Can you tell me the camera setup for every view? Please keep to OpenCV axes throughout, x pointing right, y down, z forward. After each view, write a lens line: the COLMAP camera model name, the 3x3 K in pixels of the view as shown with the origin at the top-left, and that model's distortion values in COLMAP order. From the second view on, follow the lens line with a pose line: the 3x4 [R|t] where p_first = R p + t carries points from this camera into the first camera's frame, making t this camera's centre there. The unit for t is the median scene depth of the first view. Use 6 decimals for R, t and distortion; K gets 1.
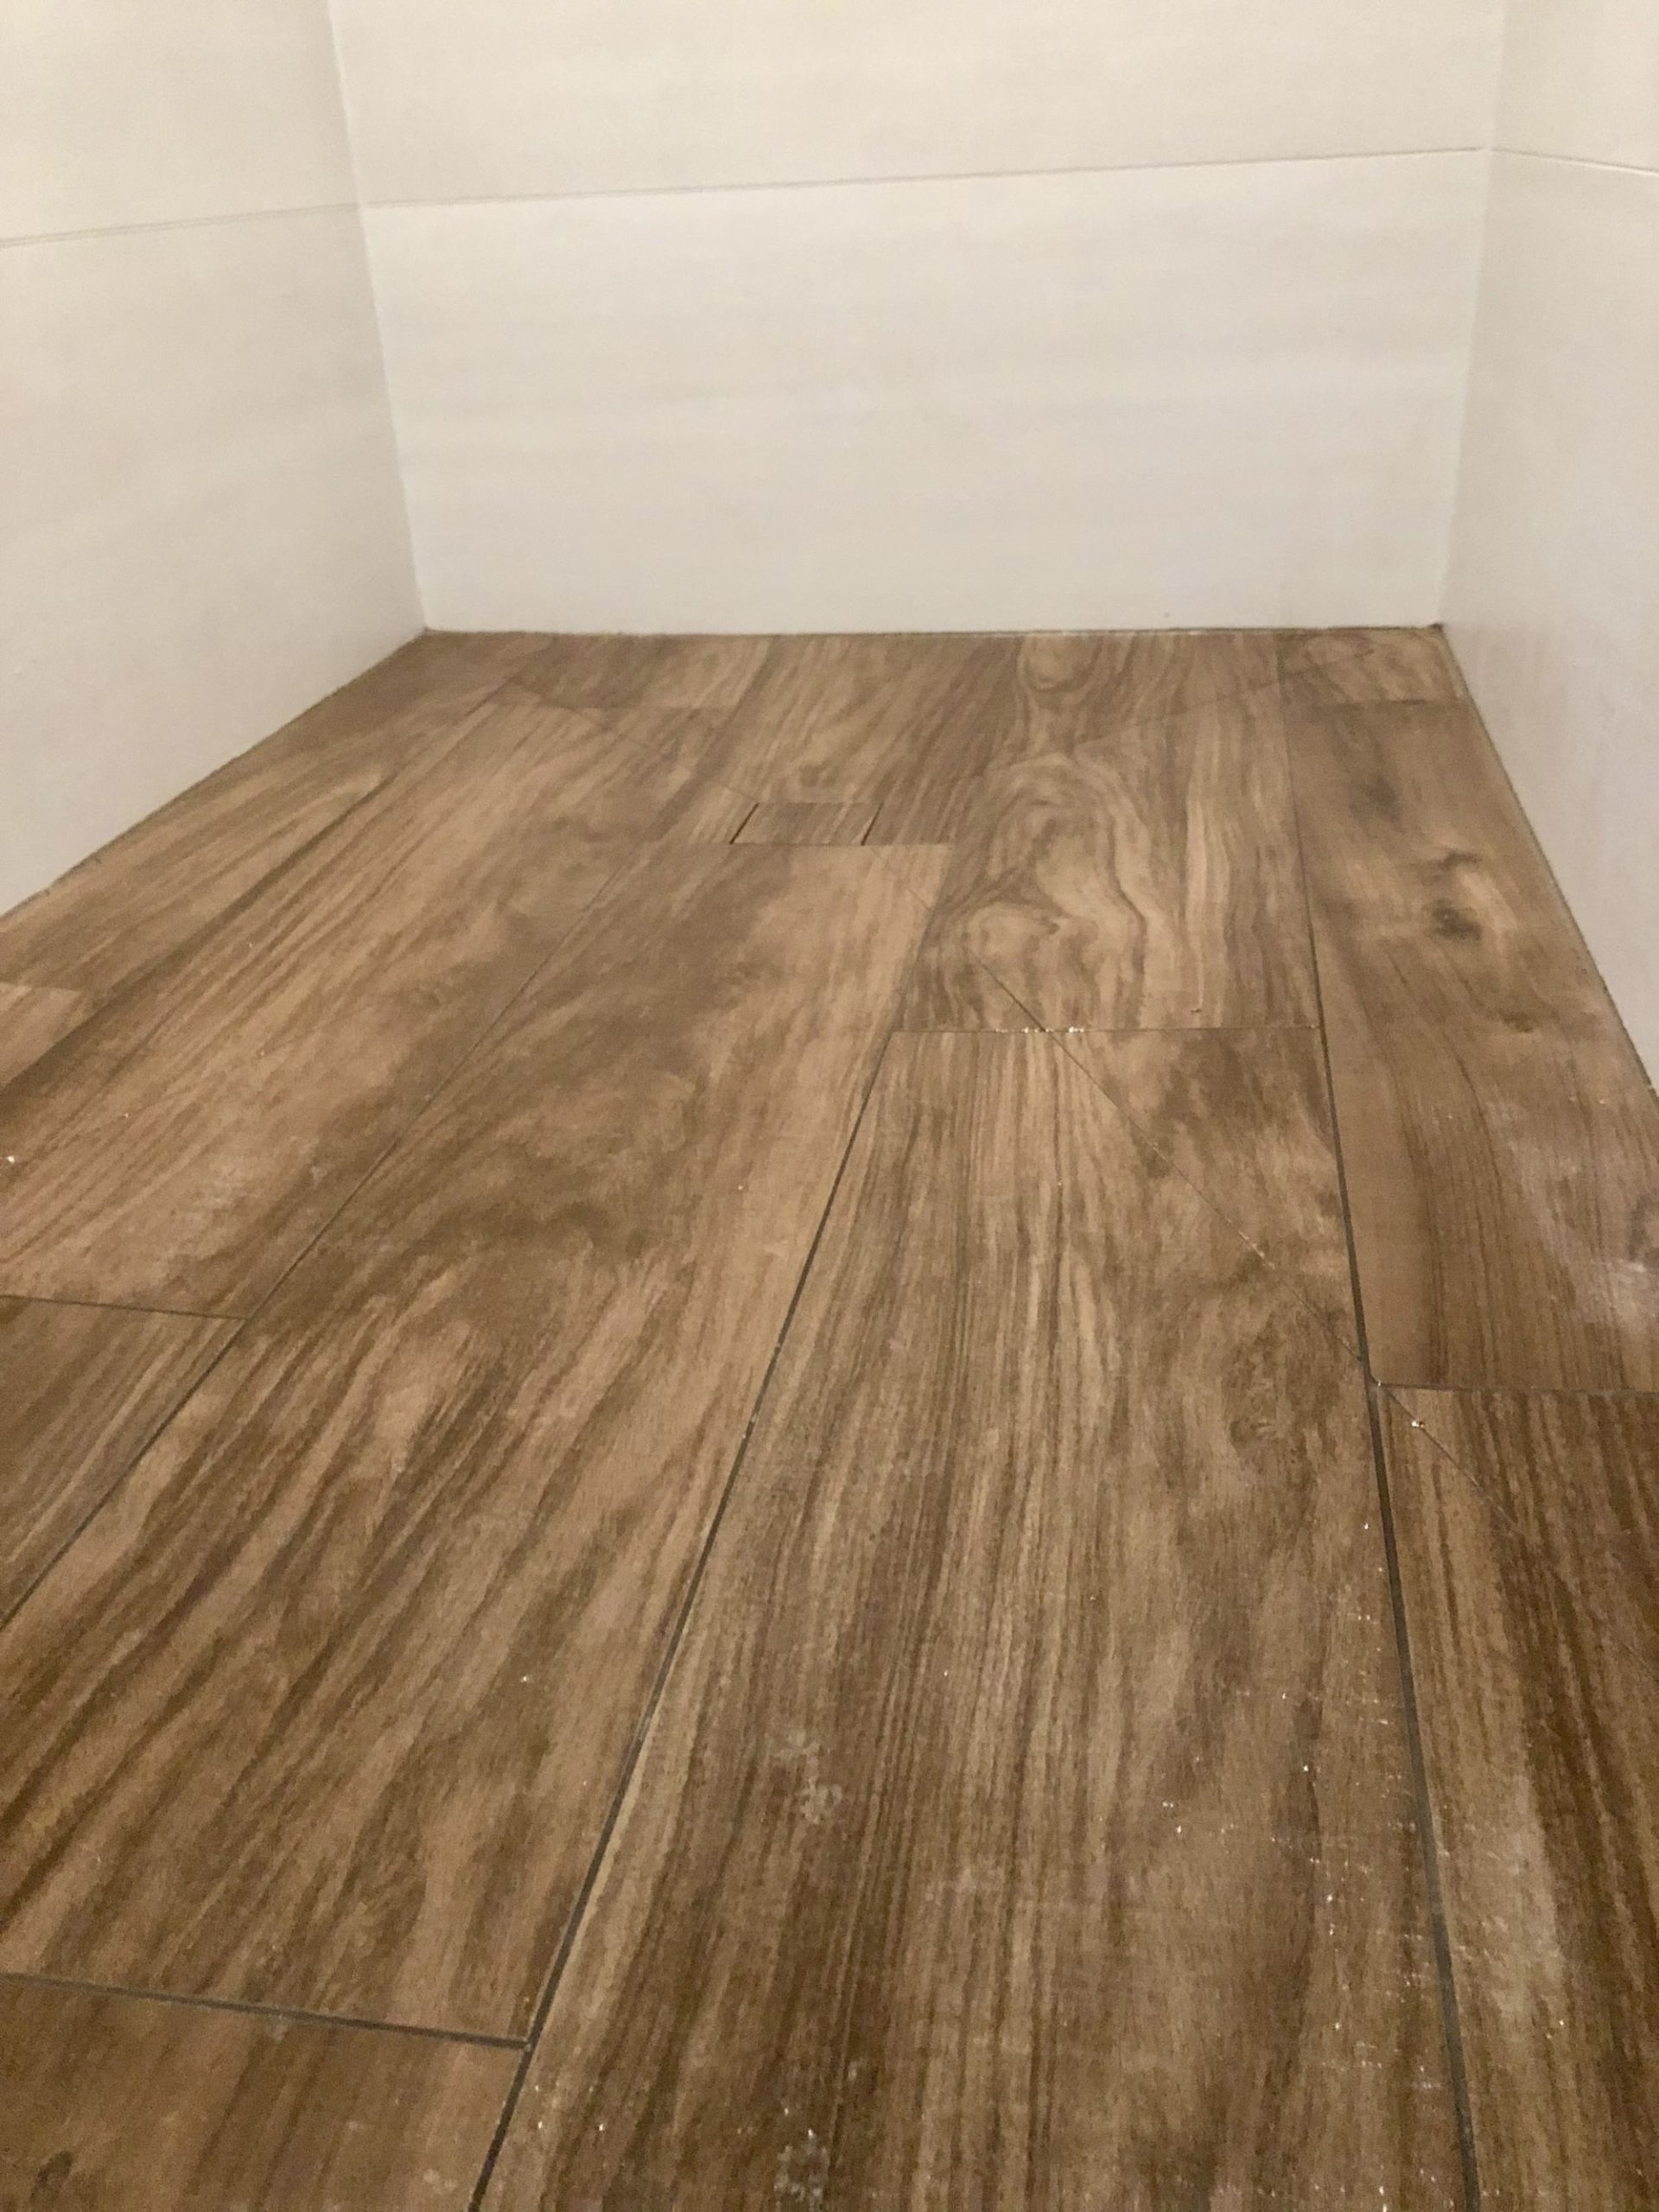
lens RADIAL K [[1778.6, 0, 829.5], [0, 1778.6, 1106.0], [0, 0, 1]] dist [0.124806, -0.415447]
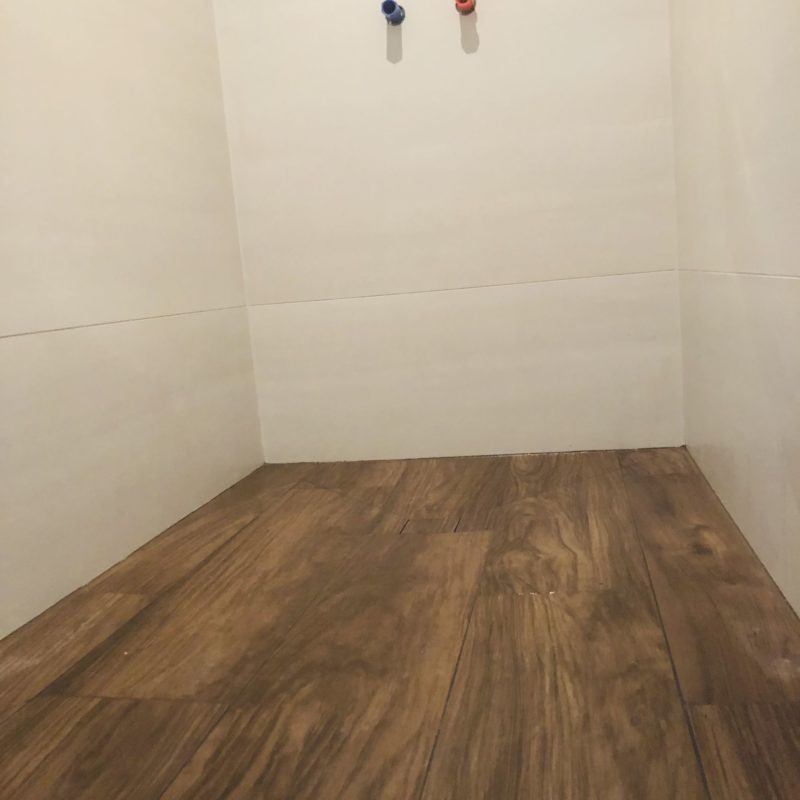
lens RADIAL K [[858.7, 0, 388.5], [0, 858.7, 404.7], [0, 0, 1]] dist [0.008352, -0.042303]
pose [[0.999068, -0.036233, -0.023468, -0.050104], [0.026029, 0.939300, -0.342109, 0.115251], [0.034440, 0.341179, 0.939367, -0.207899]]
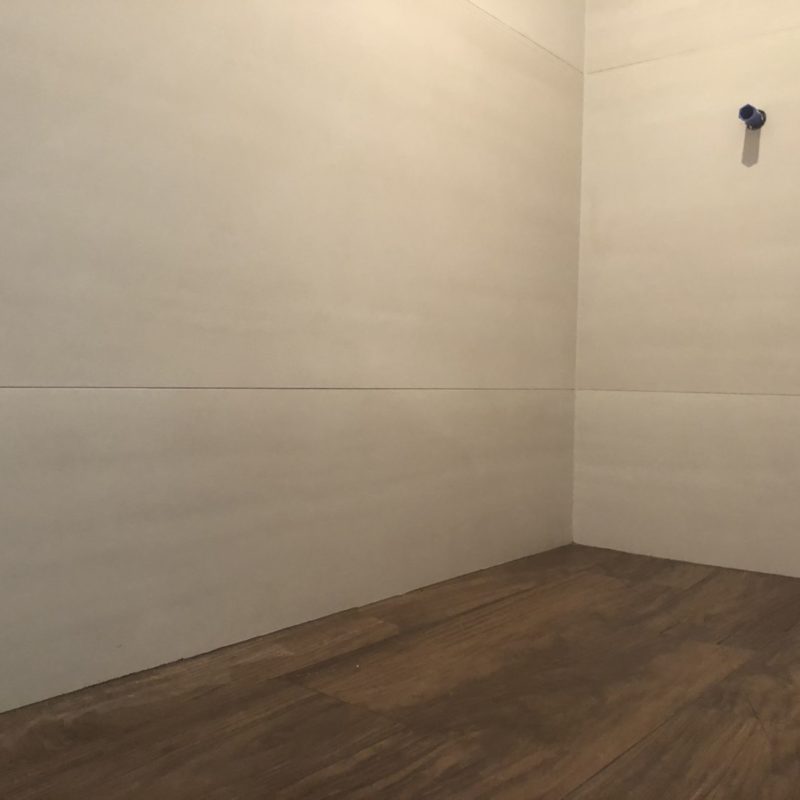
lens RADIAL K [[869.1, 0, 400.0], [0, 869.1, 400.0], [0, 0, 1]] dist [0.003060, 0.022673]
pose [[0.879288, 0.075862, -0.470211, 0.217267], [-0.277411, 0.884068, -0.376122, 0.148788], [0.387165, 0.461161, 0.798395, -0.274624]]
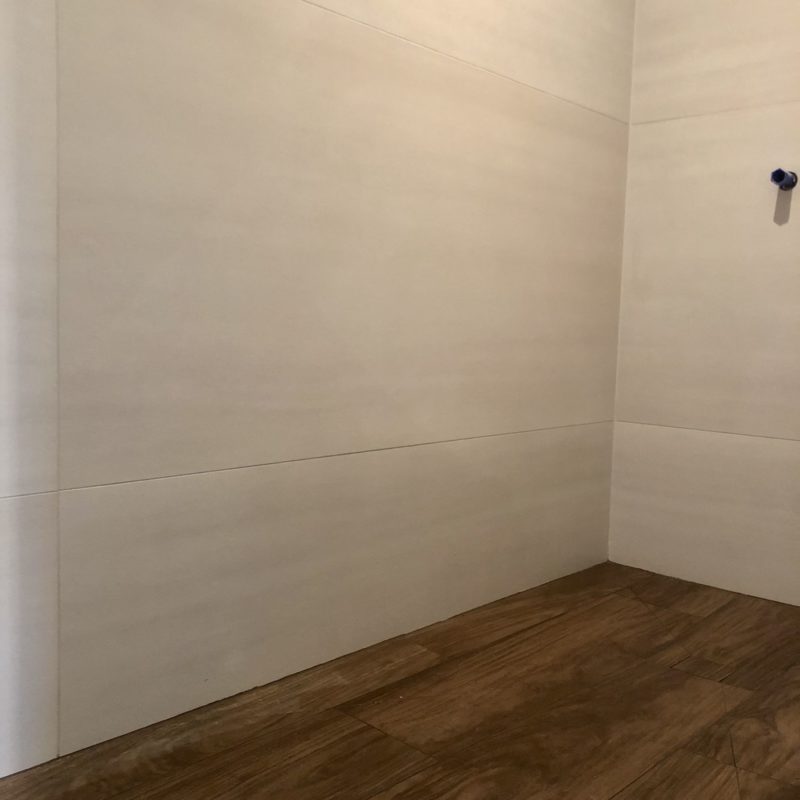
lens RADIAL K [[869.1, 0, 400.0], [0, 869.1, 400.0], [0, 0, 1]] dist [0.003060, 0.022673]
pose [[0.838246, 0.118273, -0.532311, 0.341677], [-0.315924, 0.901001, -0.297303, 0.011842], [0.444450, 0.417383, 0.792626, -0.529569]]
